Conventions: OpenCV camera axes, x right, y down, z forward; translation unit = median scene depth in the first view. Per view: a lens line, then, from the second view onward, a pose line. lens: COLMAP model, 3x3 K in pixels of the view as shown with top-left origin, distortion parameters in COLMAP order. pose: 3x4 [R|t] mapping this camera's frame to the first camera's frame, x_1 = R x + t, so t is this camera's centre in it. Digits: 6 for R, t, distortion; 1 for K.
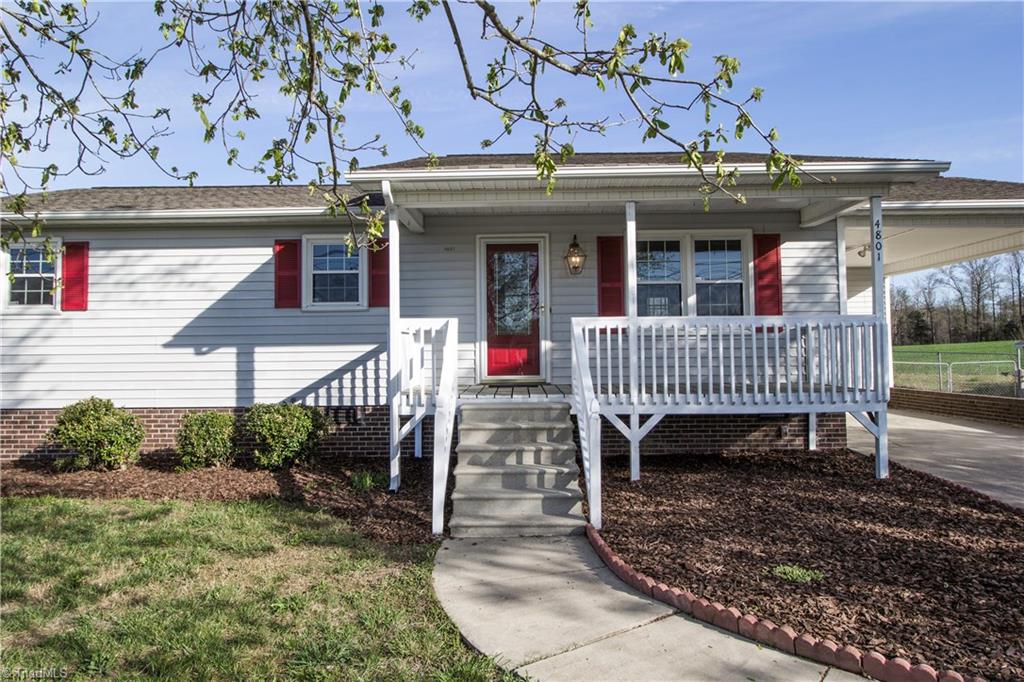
lens RADIAL K [[653.3, 0, 516.1], [0, 653.3, 326.8], [0, 0, 1]] dist [0.002750, -0.003643]
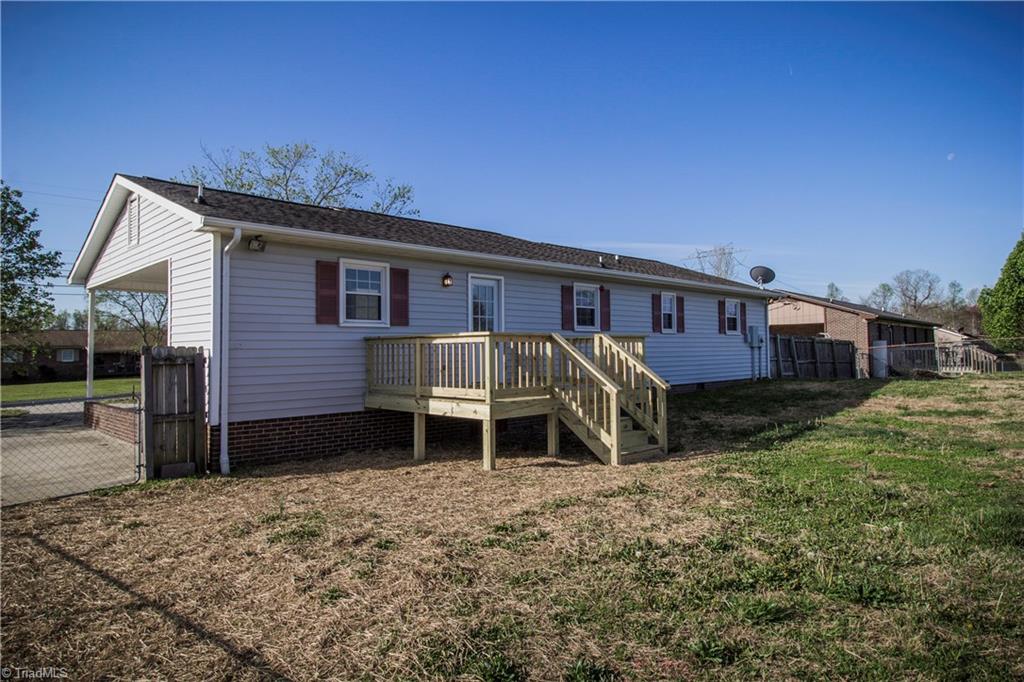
lens RADIAL K [[653.3, 0, 519.0], [0, 653.3, 338.7], [0, 0, 1]] dist [0.002750, -0.003643]
pose [[0.686465, 0.015853, 0.726990, -0.920369], [-0.008395, 0.999868, -0.013876, 0.008517], [-0.727114, 0.003422, 0.686508, 0.019331]]
